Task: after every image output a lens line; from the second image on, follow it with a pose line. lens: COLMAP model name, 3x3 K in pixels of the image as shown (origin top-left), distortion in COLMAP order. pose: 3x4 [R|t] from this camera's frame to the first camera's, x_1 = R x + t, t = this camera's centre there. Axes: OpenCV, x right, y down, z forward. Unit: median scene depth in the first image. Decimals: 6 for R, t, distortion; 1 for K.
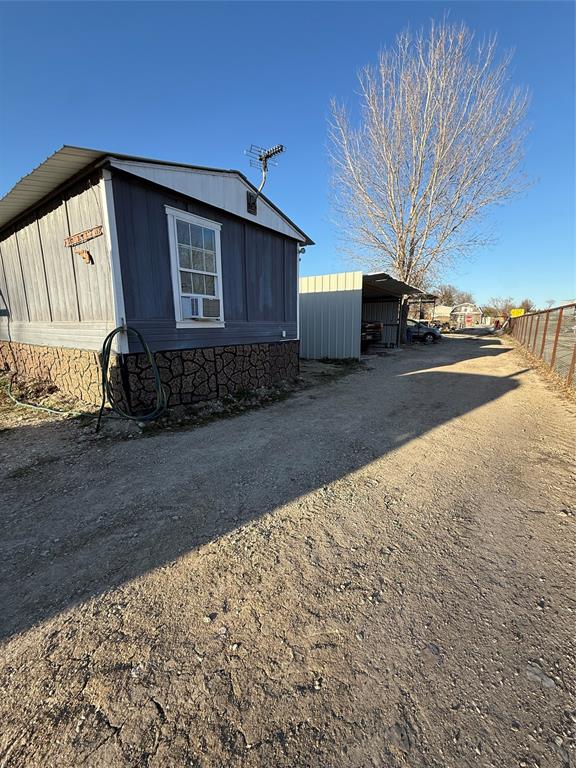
lens RADIAL K [[304.2, 0, 288.0], [0, 304.2, 381.7], [0, 0, 1]] dist [0.000362, -0.000012]
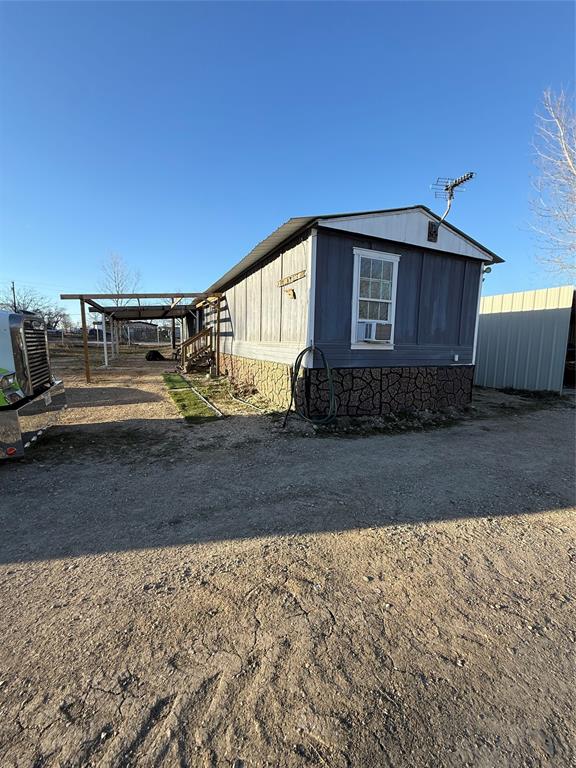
lens RADIAL K [[304.2, 0, 288.0], [0, 304.2, 381.7], [0, 0, 1]] dist [0.000362, -0.000012]
pose [[0.868187, 0.083036, -0.489241, 0.002069], [-0.114646, 0.992792, -0.034945, 0.016225], [0.482813, 0.086428, 0.871448, -0.122109]]
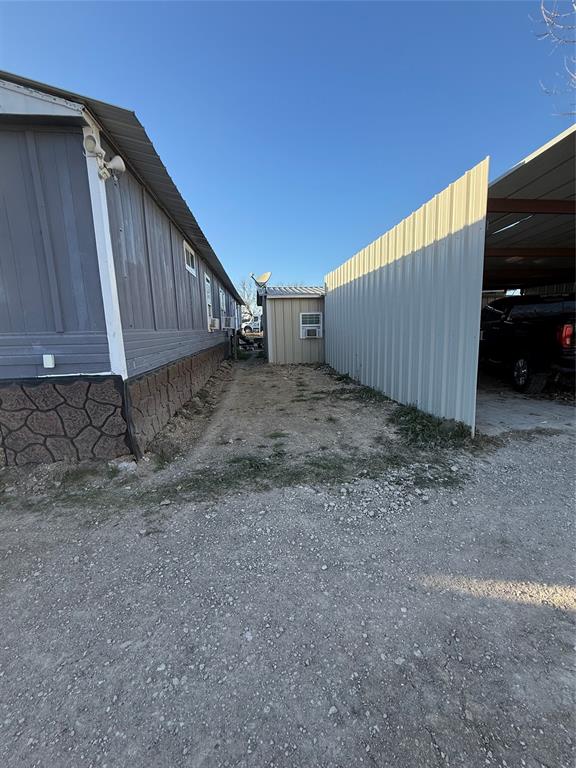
lens RADIAL K [[304.2, 0, 288.0], [0, 304.2, 381.7], [0, 0, 1]] dist [0.000362, -0.000012]
pose [[0.671133, 0.101564, -0.734347, 0.837363], [-0.110951, 0.993175, 0.035961, -0.287970], [0.732987, 0.057342, 0.677821, 1.528500]]
